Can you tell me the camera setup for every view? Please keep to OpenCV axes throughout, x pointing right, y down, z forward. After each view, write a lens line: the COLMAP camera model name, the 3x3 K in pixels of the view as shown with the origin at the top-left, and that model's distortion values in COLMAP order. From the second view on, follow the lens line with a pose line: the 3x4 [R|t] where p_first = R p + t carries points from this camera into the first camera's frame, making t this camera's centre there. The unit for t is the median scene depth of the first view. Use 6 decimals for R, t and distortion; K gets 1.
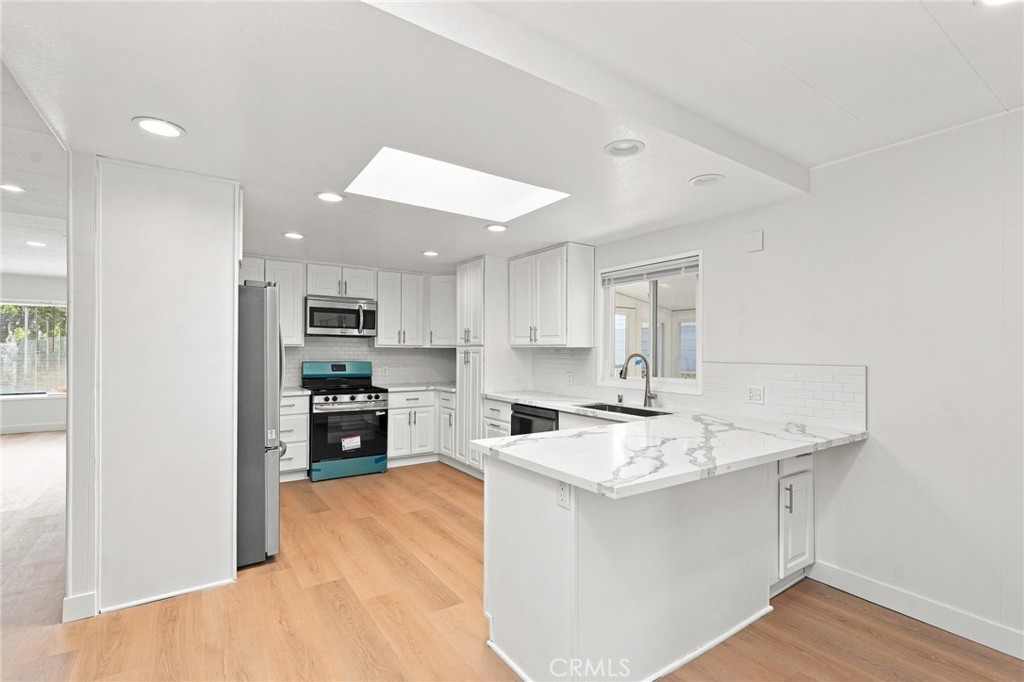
lens RADIAL K [[469.3, 0, 520.7], [0, 469.3, 348.8], [0, 0, 1]] dist [0.005018, -0.000822]
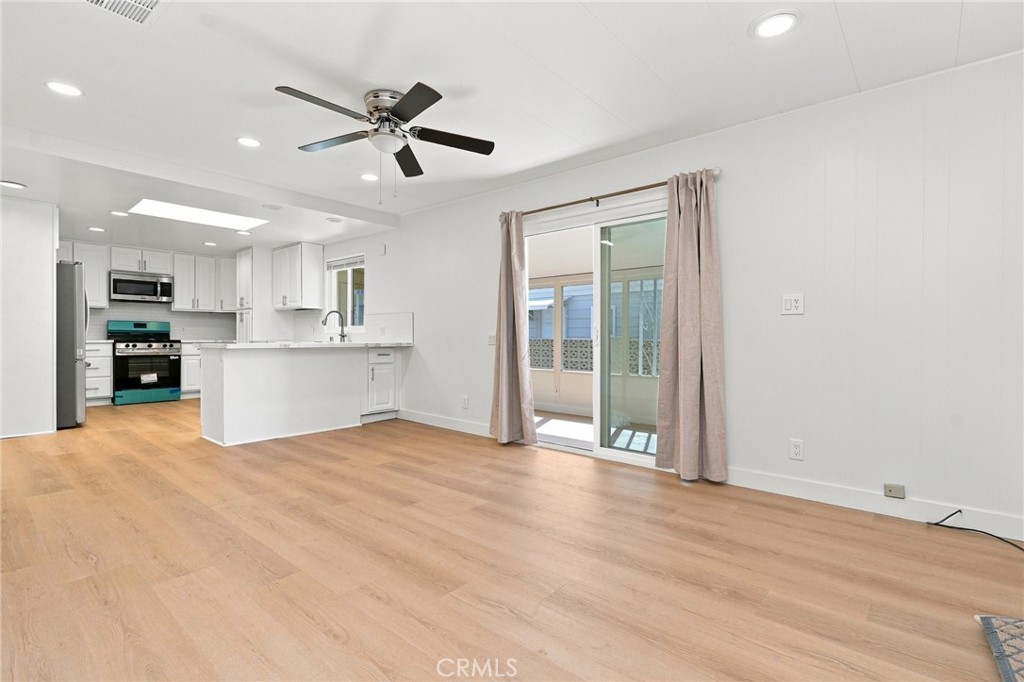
lens RADIAL K [[469.3, 0, 502.0], [0, 469.3, 337.3], [0, 0, 1]] dist [0.005018, -0.000822]
pose [[0.970552, -0.002219, 0.240882, 0.342390], [-0.000689, 0.999928, 0.011988, 0.068609], [-0.240891, -0.011801, 0.970480, -0.644892]]
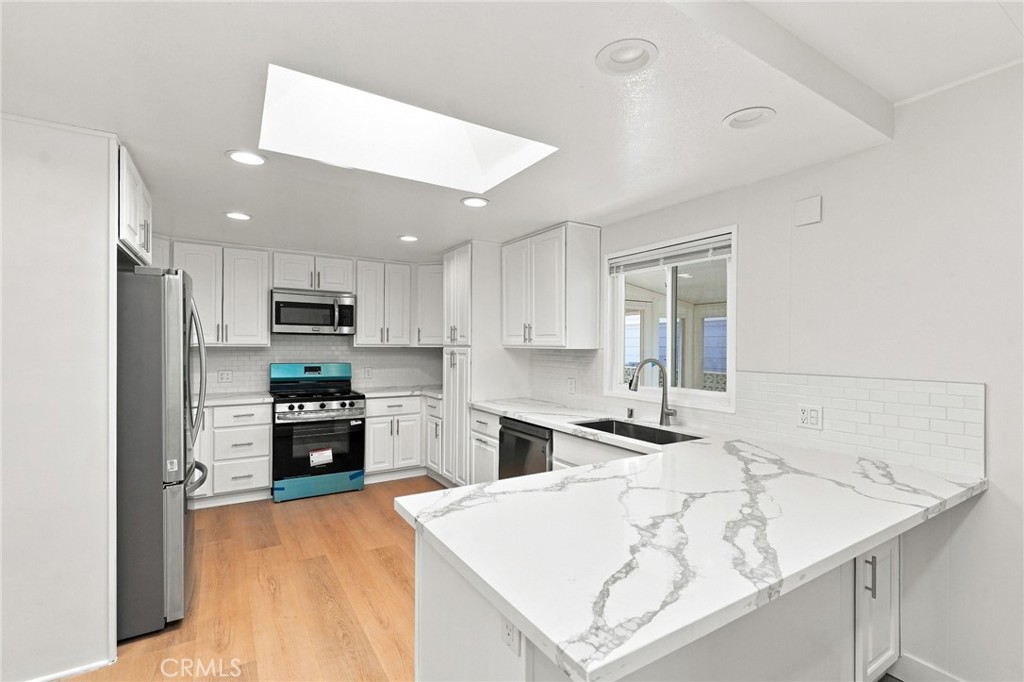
lens RADIAL K [[469.3, 0, 518.3], [0, 469.3, 346.3], [0, 0, 1]] dist [0.005018, -0.000822]
pose [[0.999072, 0.000758, -0.043060, 0.046139], [-0.000482, 0.999979, 0.006431, -0.012434], [0.043063, -0.006404, 0.999052, 0.158841]]
